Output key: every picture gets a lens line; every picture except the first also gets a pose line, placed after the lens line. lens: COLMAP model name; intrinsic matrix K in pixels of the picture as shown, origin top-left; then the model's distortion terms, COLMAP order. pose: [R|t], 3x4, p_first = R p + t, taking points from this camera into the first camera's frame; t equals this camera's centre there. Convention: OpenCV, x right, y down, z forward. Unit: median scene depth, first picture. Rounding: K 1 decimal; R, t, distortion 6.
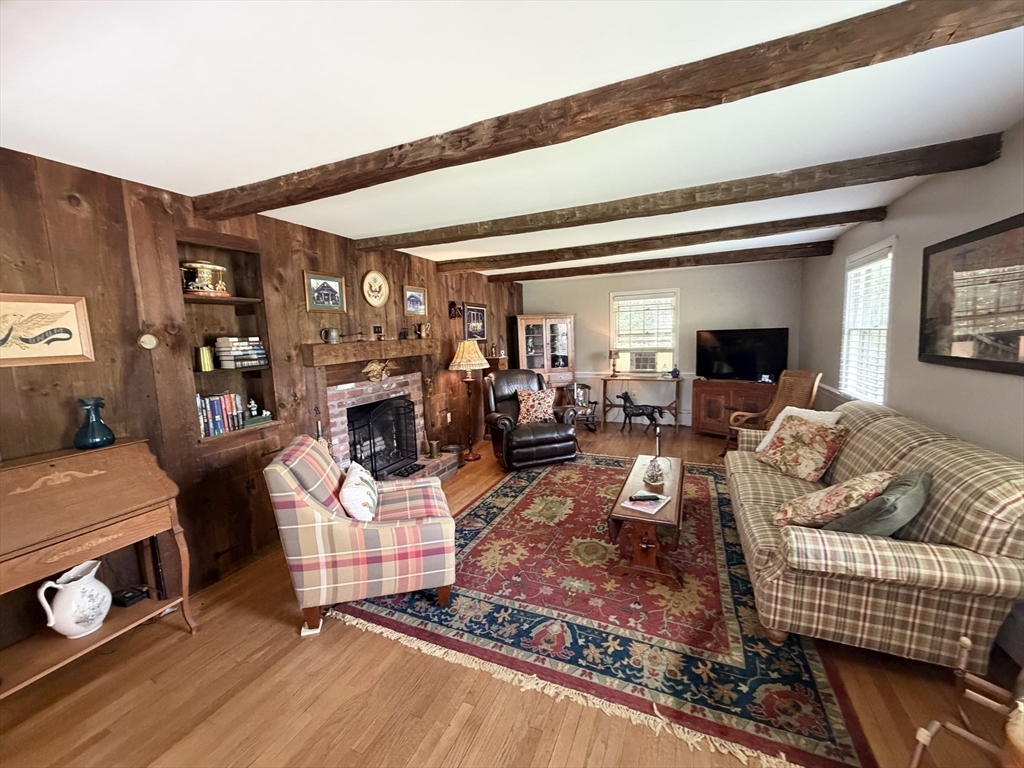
lens RADIAL K [[409.3, 0, 508.1], [0, 409.3, 382.9], [0, 0, 1]] dist [0.000226, 0.000049]
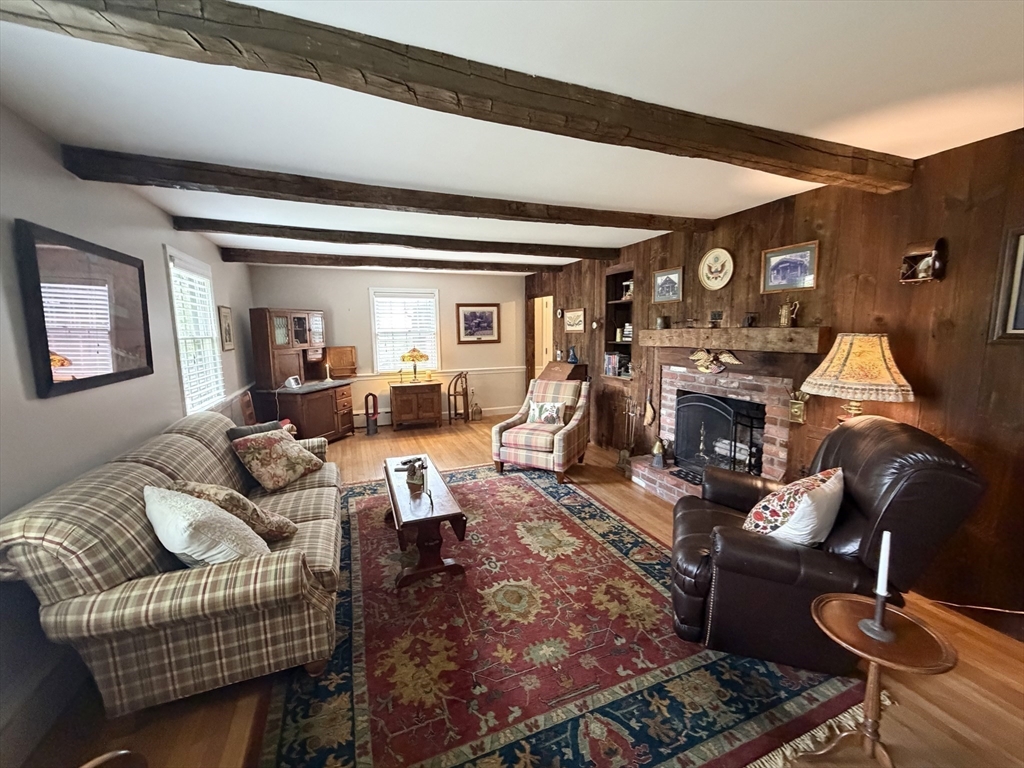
lens RADIAL K [[409.3, 0, 511.1], [0, 409.3, 382.3], [0, 0, 1]] dist [0.000226, 0.000049]
pose [[-0.696963, 0.134914, -0.704302, 0.670741], [-0.048309, 0.971078, 0.233823, -0.186002], [0.715478, 0.196990, -0.670288, 1.384521]]
